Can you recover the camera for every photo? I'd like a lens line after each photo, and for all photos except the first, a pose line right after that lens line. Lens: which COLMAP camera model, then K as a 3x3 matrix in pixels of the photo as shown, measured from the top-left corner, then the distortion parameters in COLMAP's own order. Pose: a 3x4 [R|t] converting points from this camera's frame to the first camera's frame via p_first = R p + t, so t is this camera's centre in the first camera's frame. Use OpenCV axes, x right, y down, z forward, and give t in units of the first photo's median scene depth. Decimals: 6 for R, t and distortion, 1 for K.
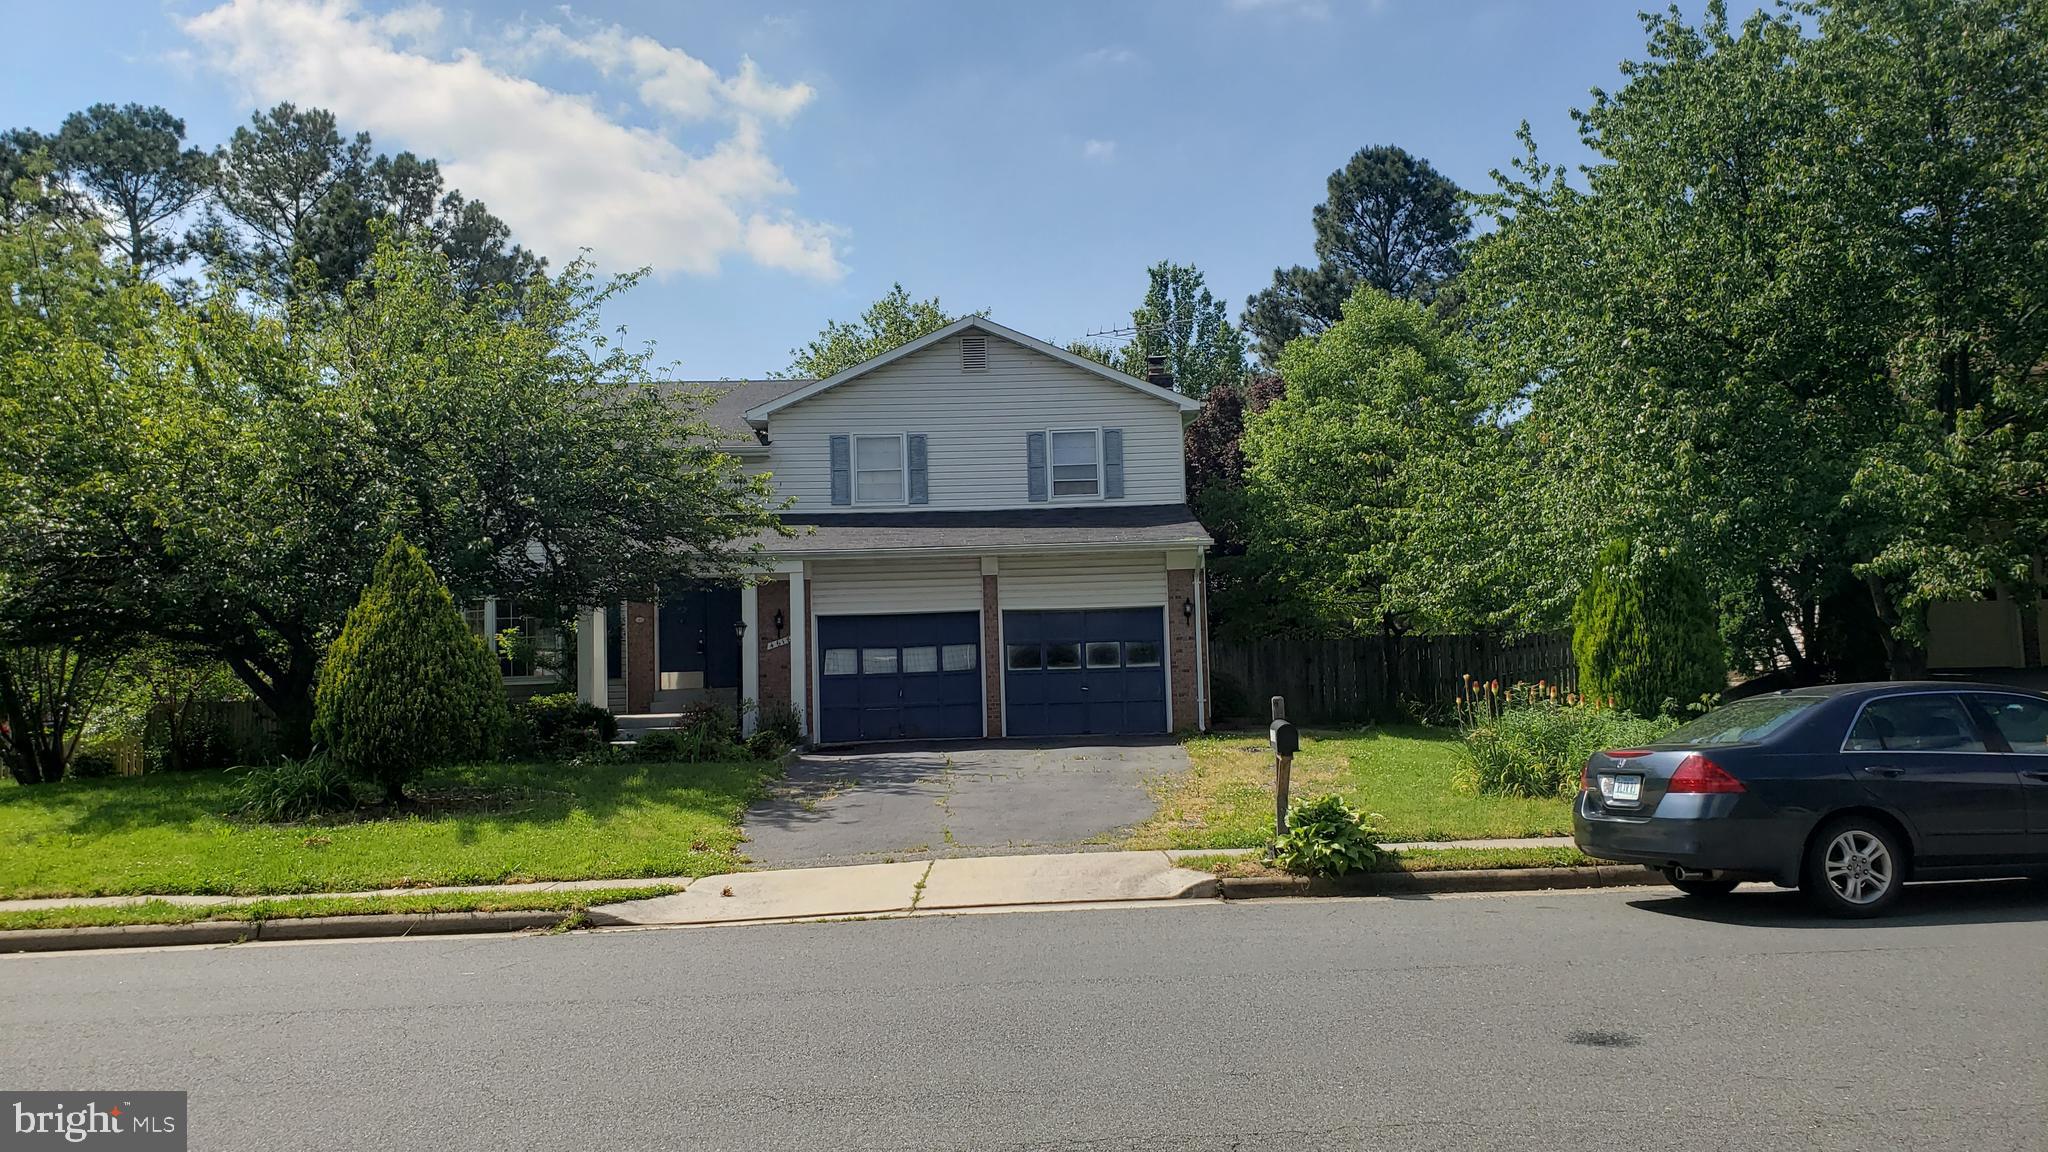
lens RADIAL K [[1628.8, 0, 1133.0], [0, 1628.8, 580.2], [0, 0, 1]] dist [0.034903, -0.007714]
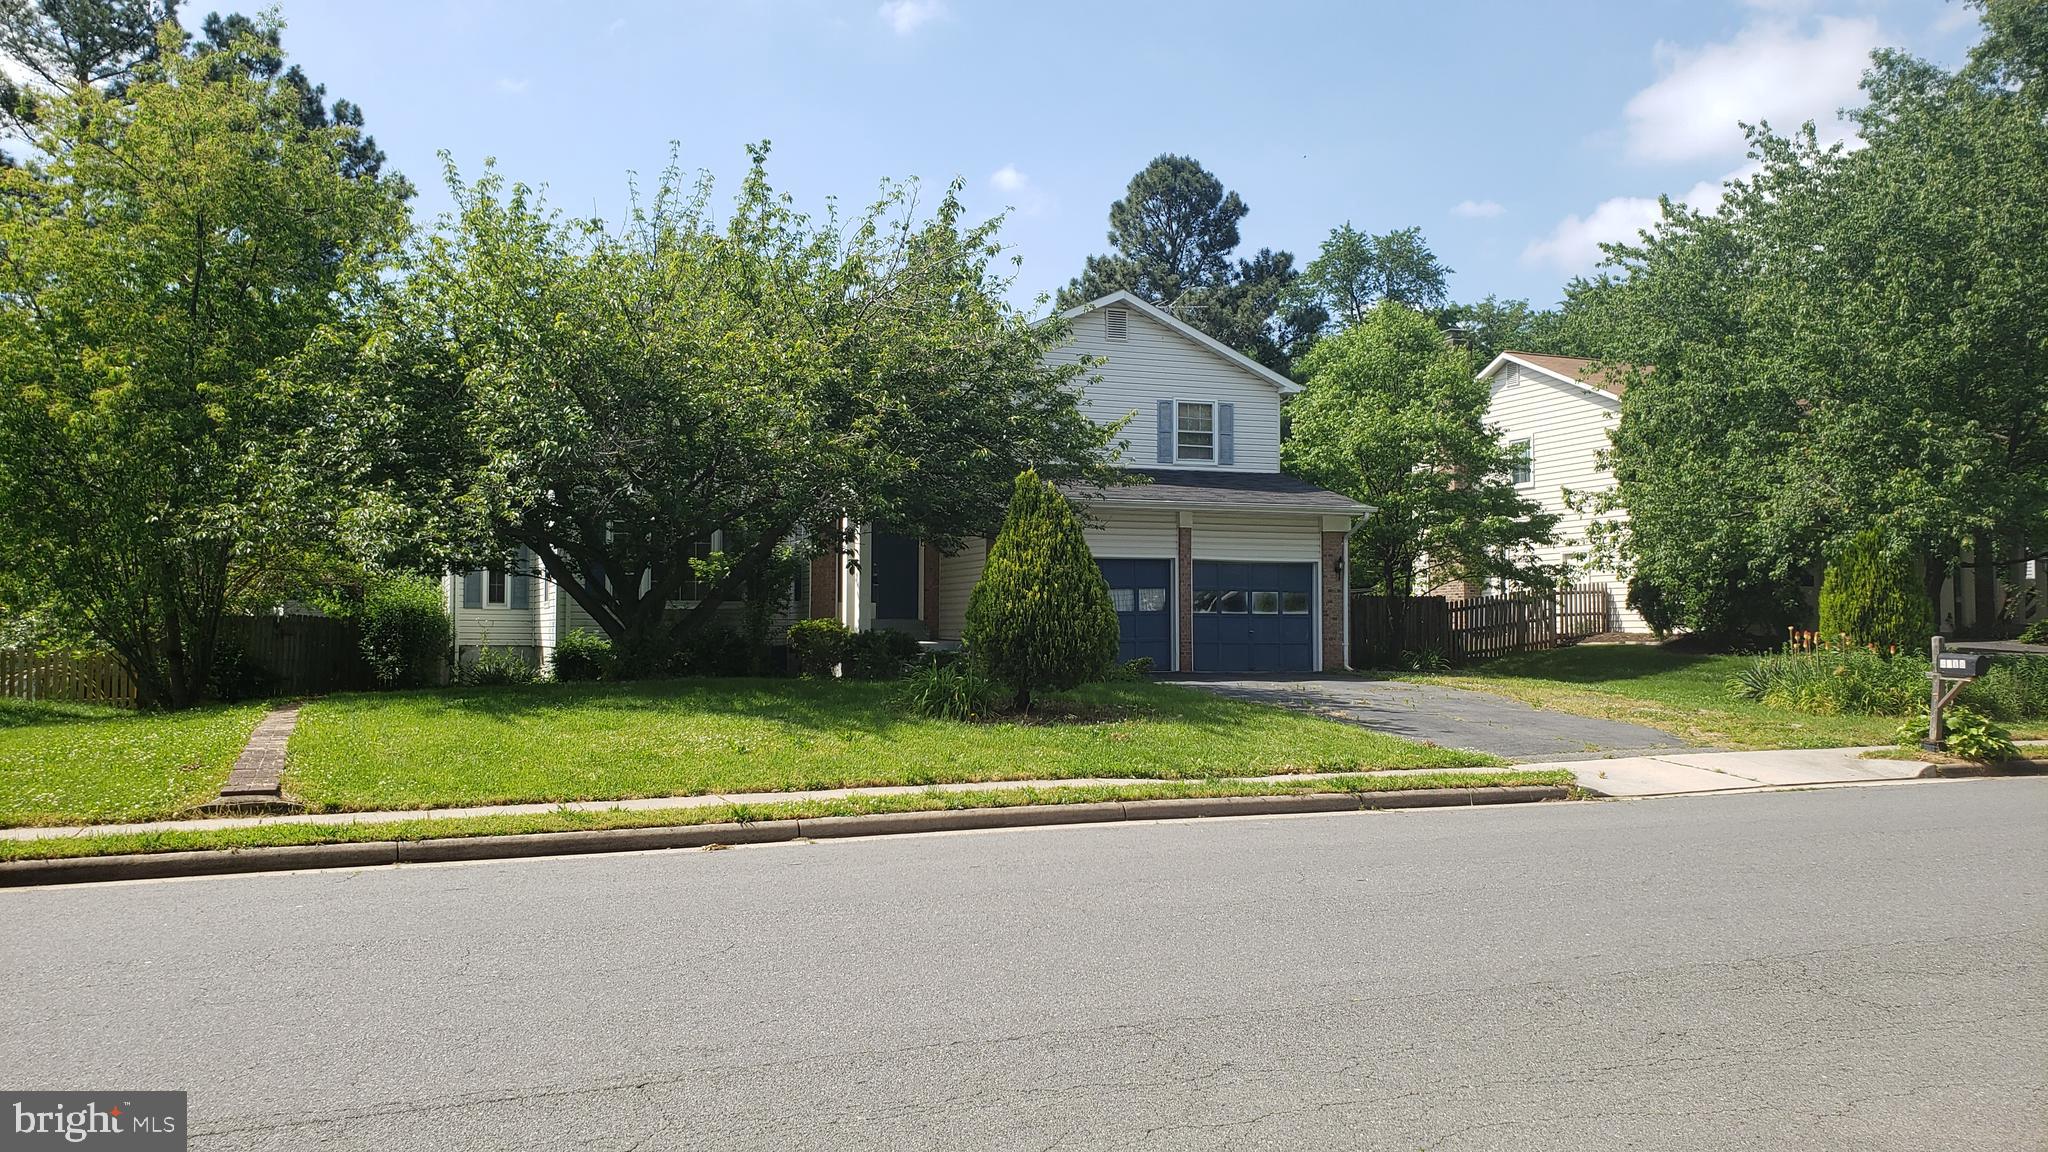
lens RADIAL K [[1592.3, 0, 1088.8], [0, 1592.3, 585.5], [0, 0, 1]] dist [-0.009790, -0.008014]
pose [[0.937153, 0.042518, 0.346319, -0.511504], [-0.051410, 0.998541, 0.016524, 0.021223], [-0.345111, -0.033290, 0.937971, -0.007381]]
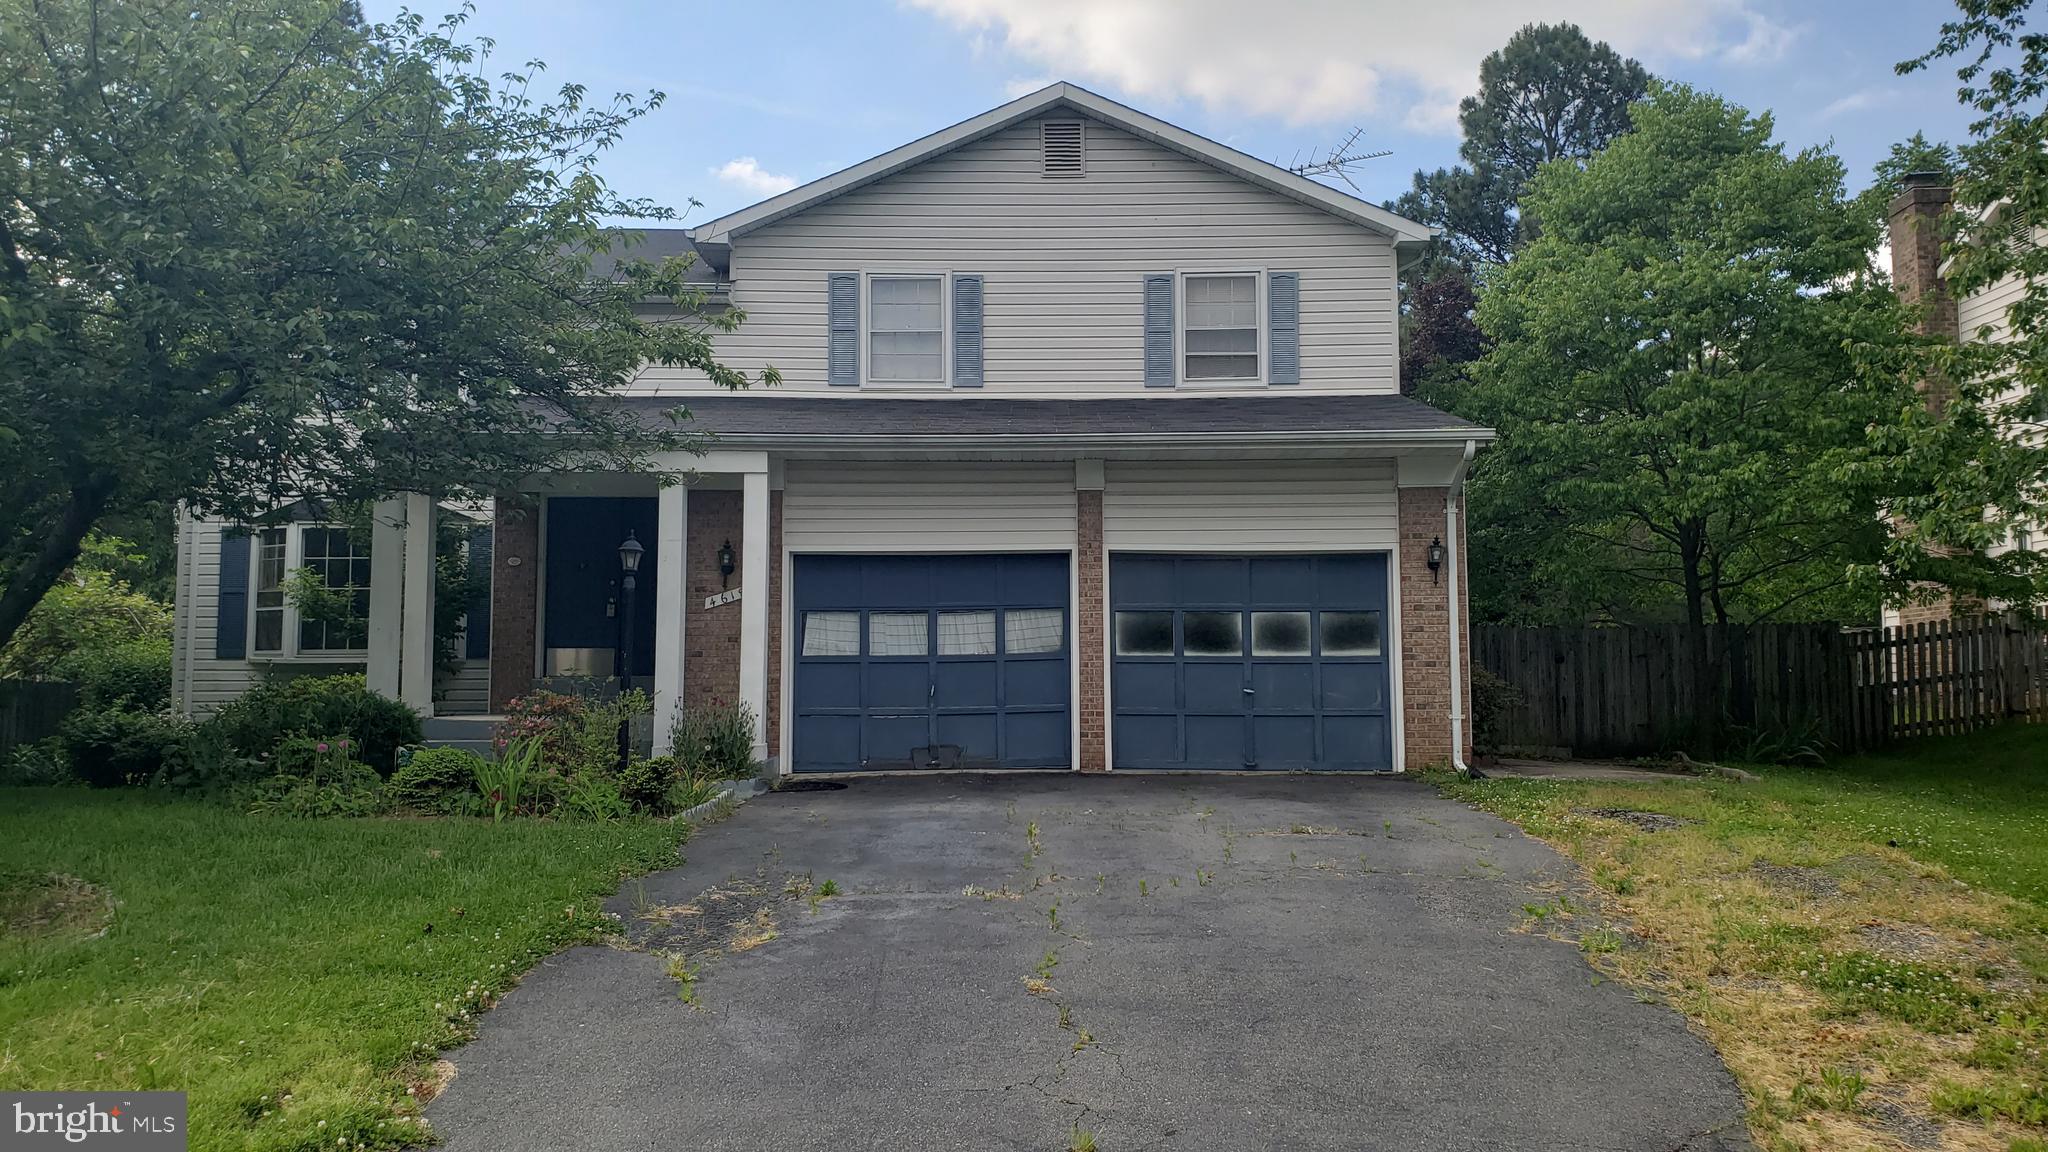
lens RADIAL K [[1591.9, 0, 1084.5], [0, 1591.9, 571.5], [0, 0, 1]] dist [-0.007855, -0.005557]
pose [[0.998589, 0.021935, -0.048354, -0.059786], [-0.022594, 0.999659, -0.013124, 0.032030], [0.048049, 0.014198, 0.998744, 0.422378]]
